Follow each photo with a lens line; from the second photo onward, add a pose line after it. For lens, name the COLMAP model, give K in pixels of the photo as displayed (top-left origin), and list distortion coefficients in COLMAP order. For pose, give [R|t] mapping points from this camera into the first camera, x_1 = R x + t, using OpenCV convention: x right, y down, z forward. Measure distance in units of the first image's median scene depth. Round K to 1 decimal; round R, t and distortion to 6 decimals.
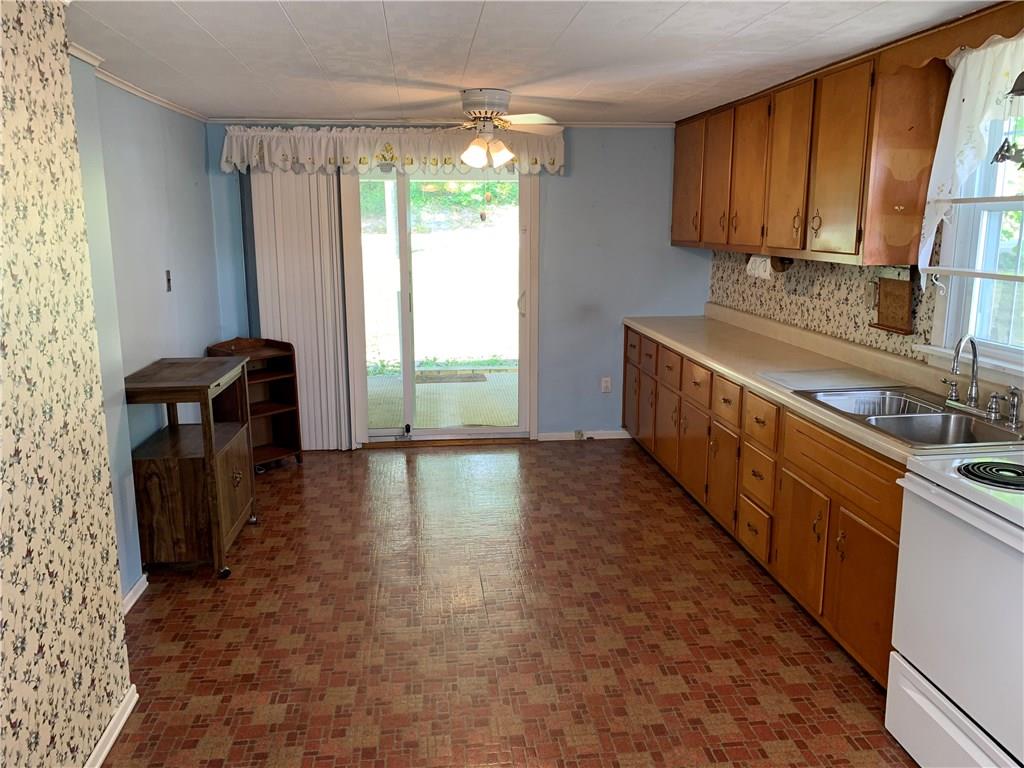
lens RADIAL K [[764.6, 0, 512.0], [0, 764.6, 384.0], [0, 0, 1]] dist [-0.471303, 0.350052]
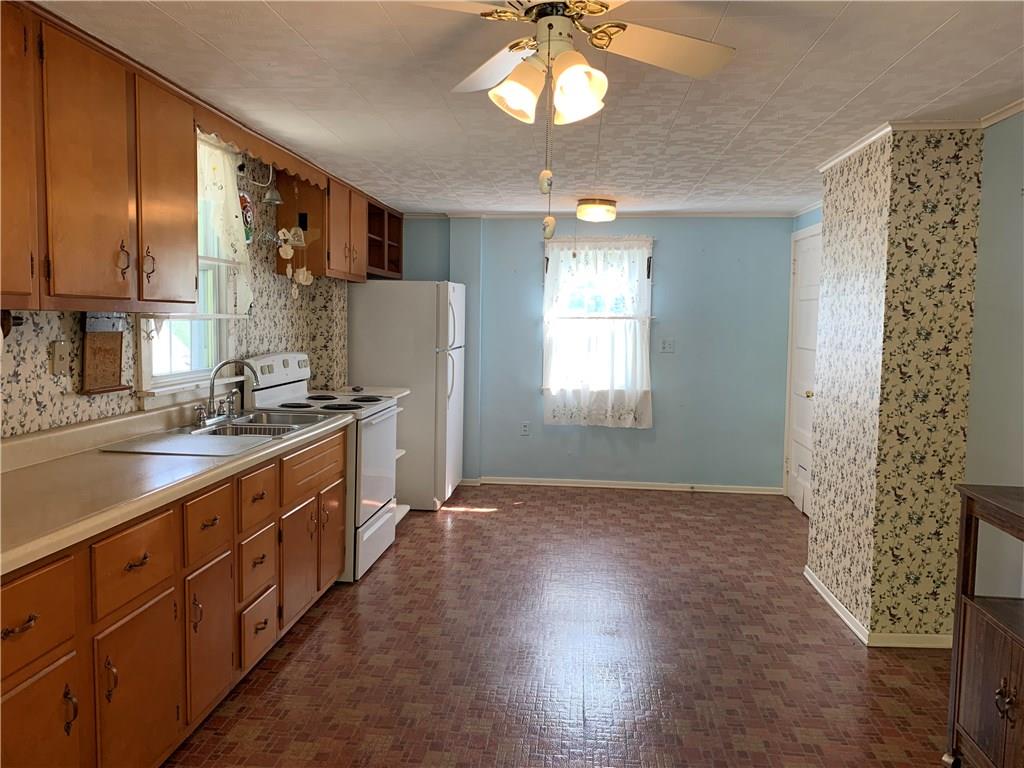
lens RADIAL K [[772.5, 0, 503.5], [0, 772.5, 379.7], [0, 0, 1]] dist [0.088872, -0.198580]
pose [[-0.977457, -0.031459, 0.208778, -0.134307], [0.025150, 0.964449, 0.263070, -0.326926], [-0.209631, 0.262391, -0.941916, 1.743325]]
